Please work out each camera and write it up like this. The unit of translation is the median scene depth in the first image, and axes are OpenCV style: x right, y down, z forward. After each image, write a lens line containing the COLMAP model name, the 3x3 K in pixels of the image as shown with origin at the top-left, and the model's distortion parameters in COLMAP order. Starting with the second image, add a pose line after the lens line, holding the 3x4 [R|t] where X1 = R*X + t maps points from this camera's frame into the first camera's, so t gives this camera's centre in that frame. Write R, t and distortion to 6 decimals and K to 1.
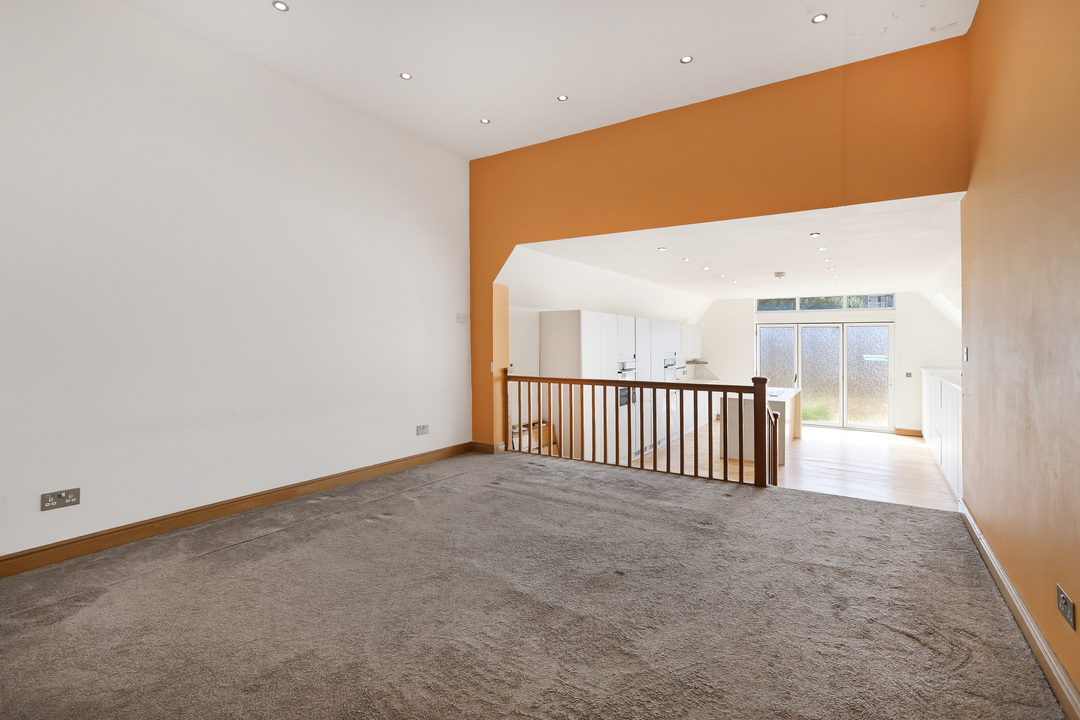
lens RADIAL K [[496.5, 0, 546.8], [0, 496.5, 345.6], [0, 0, 1]] dist [-0.035136, 0.011995]
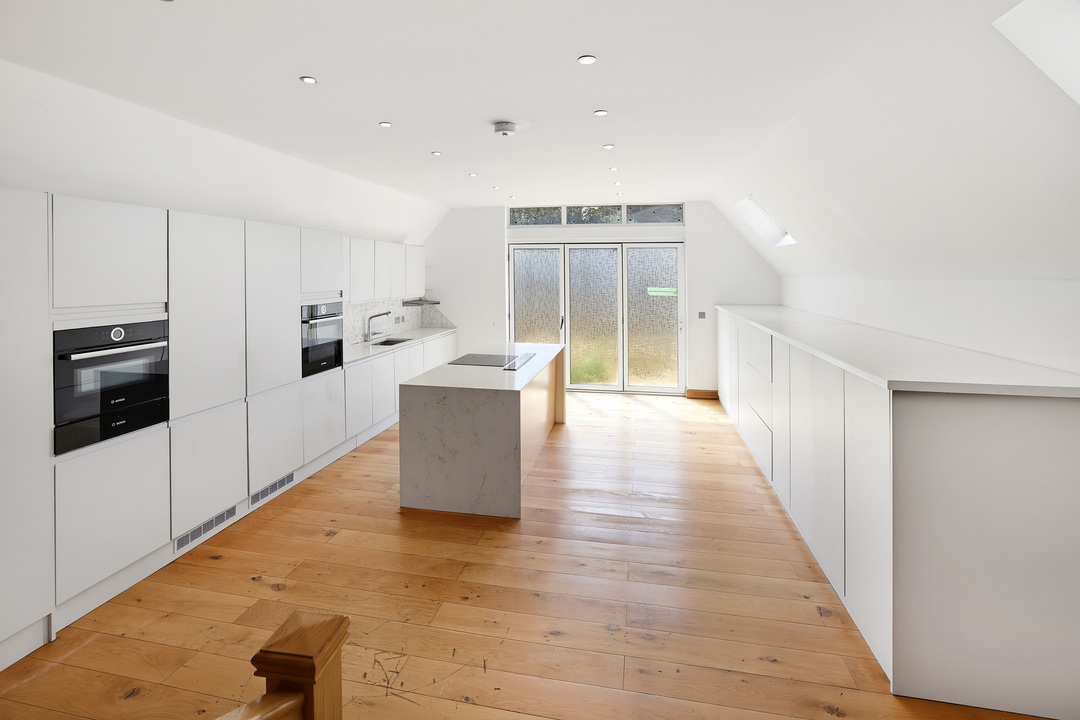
lens RADIAL K [[496.5, 0, 556.2], [0, 496.5, 274.8], [0, 0, 1]] dist [-0.035136, 0.011995]
pose [[0.916943, -0.007062, 0.398956, 0.242162], [0.007833, 0.999969, -0.000302, -0.001187], [-0.398941, 0.003402, 0.916970, 0.400542]]
